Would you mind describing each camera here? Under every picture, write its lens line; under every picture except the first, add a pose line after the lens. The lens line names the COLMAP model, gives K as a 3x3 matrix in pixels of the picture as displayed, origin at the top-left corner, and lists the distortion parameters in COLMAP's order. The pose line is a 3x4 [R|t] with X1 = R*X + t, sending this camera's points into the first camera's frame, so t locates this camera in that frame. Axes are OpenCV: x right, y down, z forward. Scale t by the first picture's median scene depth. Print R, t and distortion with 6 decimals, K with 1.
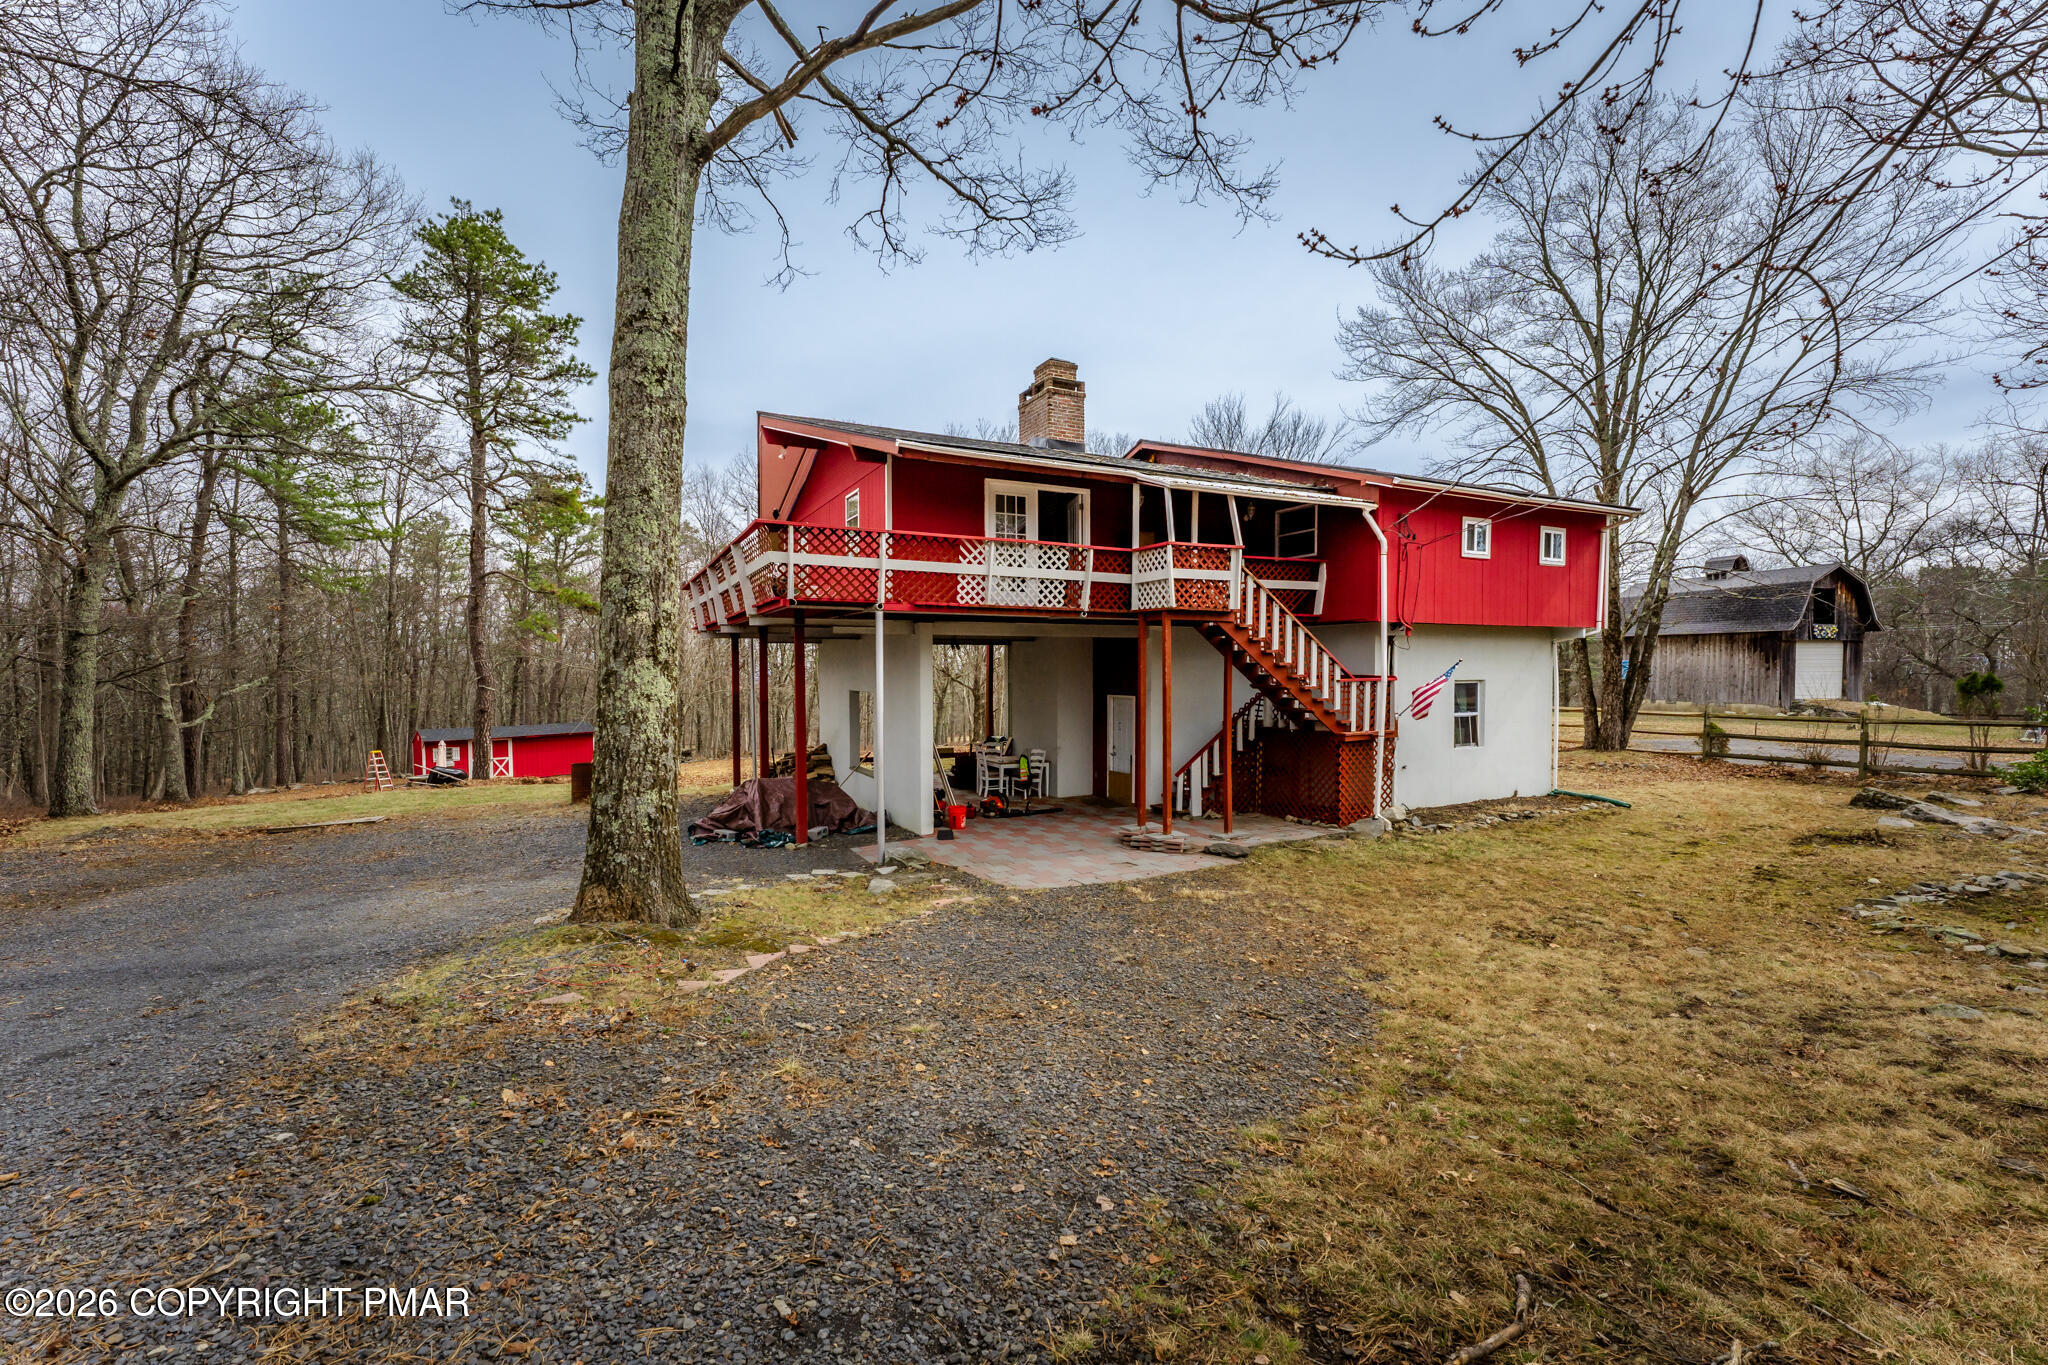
lens RADIAL K [[784.2, 0, 862.9], [0, 784.2, 655.0], [0, 0, 1]] dist [-0.002058, 0.000591]
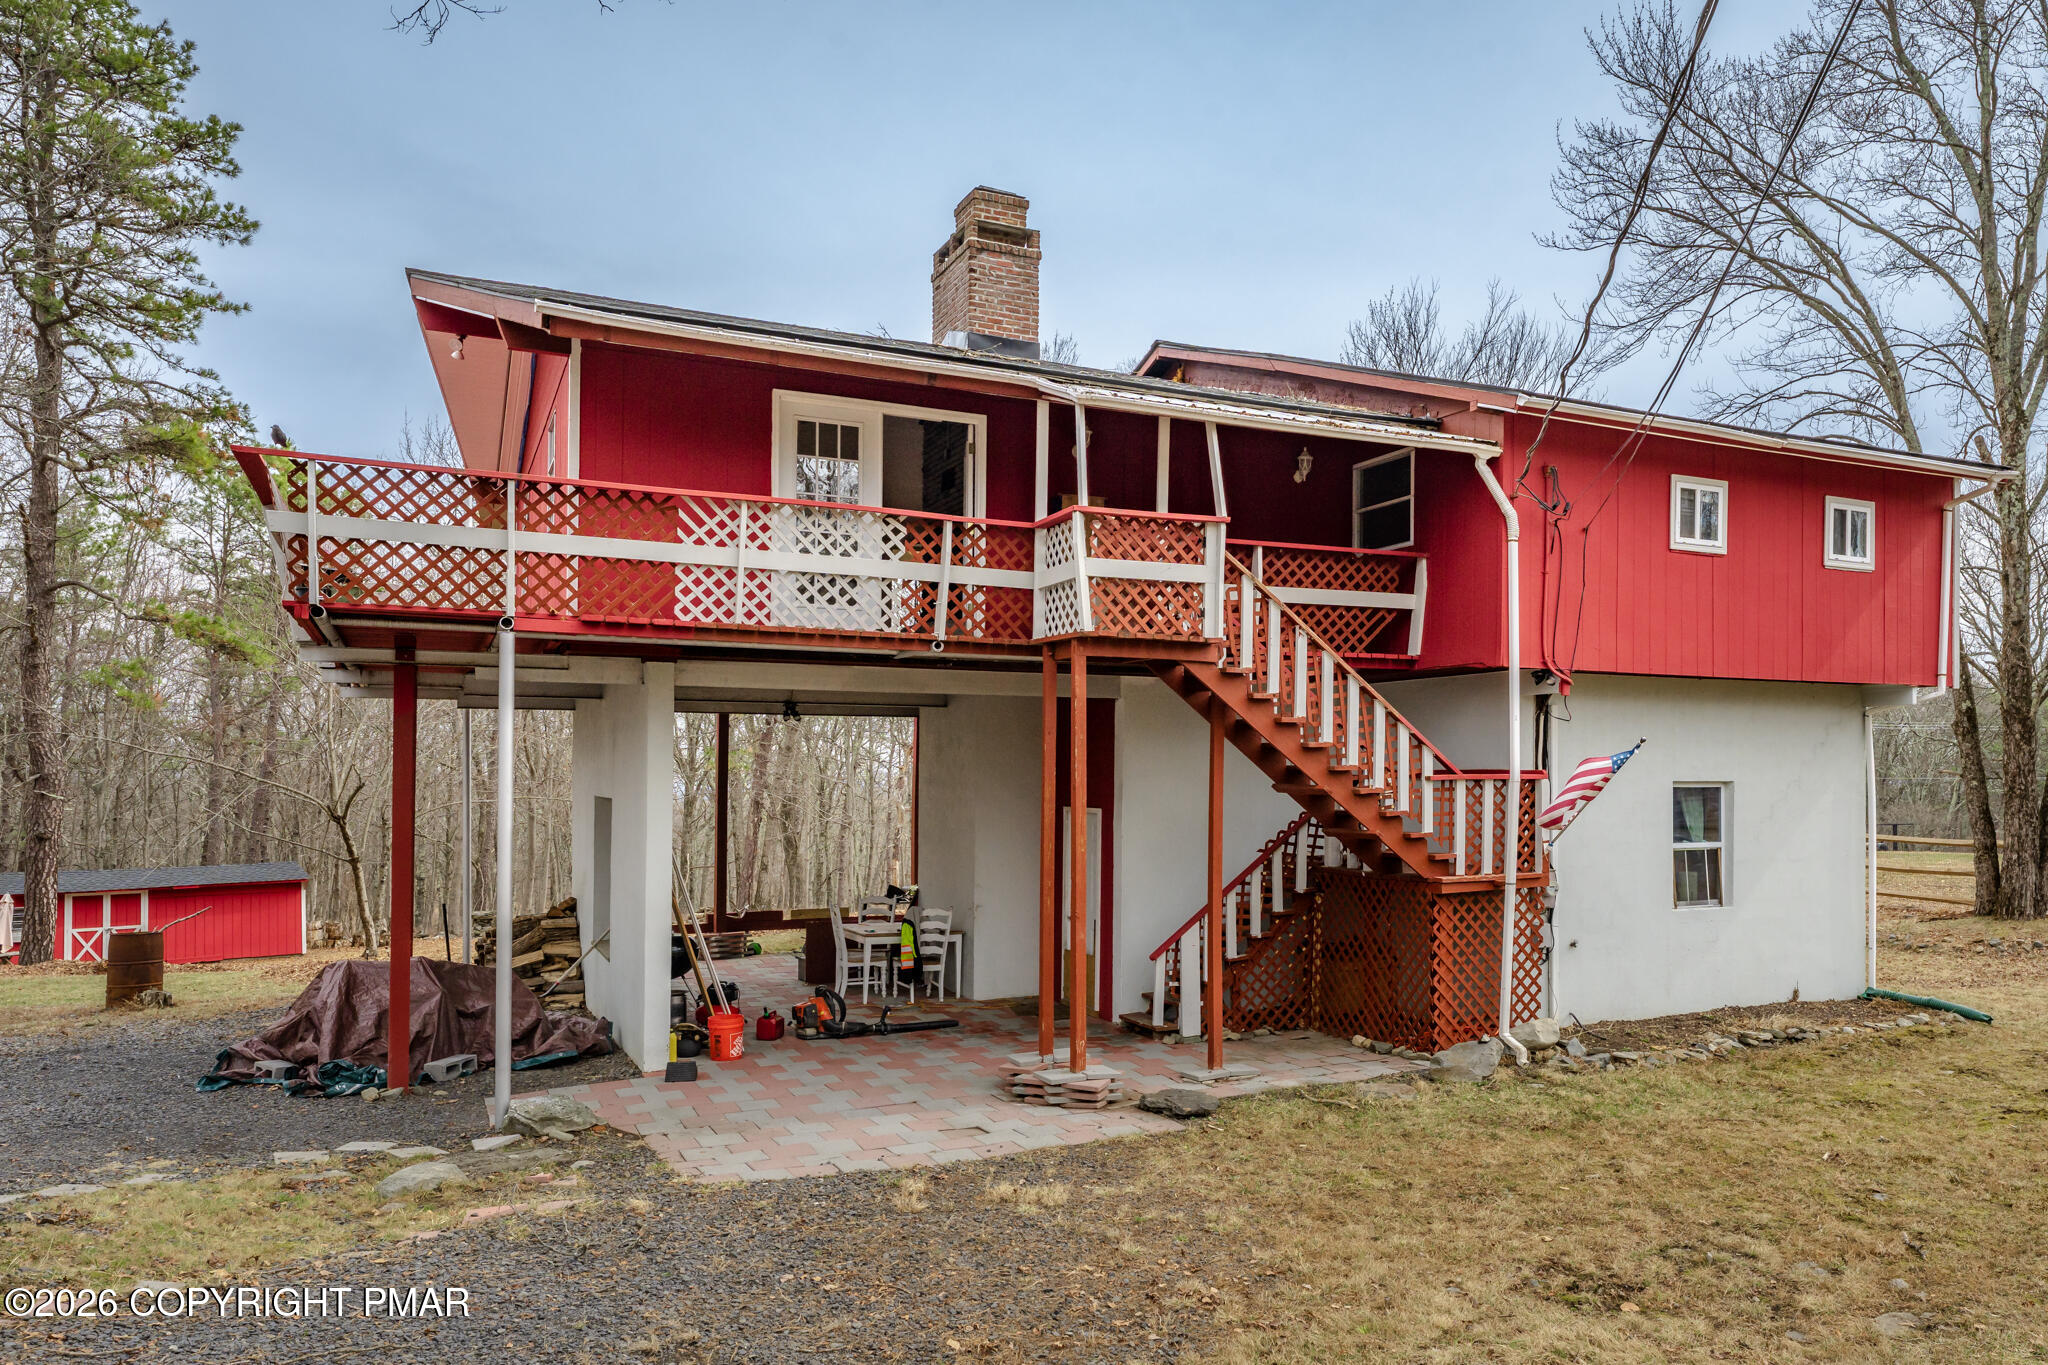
lens RADIAL K [[1348.3, 0, 962.4], [0, 1348.3, 709.0], [0, 0, 1]] dist [0.014314, -0.011717]
pose [[0.999521, 0.009284, 0.029519, 0.252367], [-0.008276, 0.999384, -0.034091, 0.019234], [-0.029818, 0.033830, 0.998983, 0.093948]]
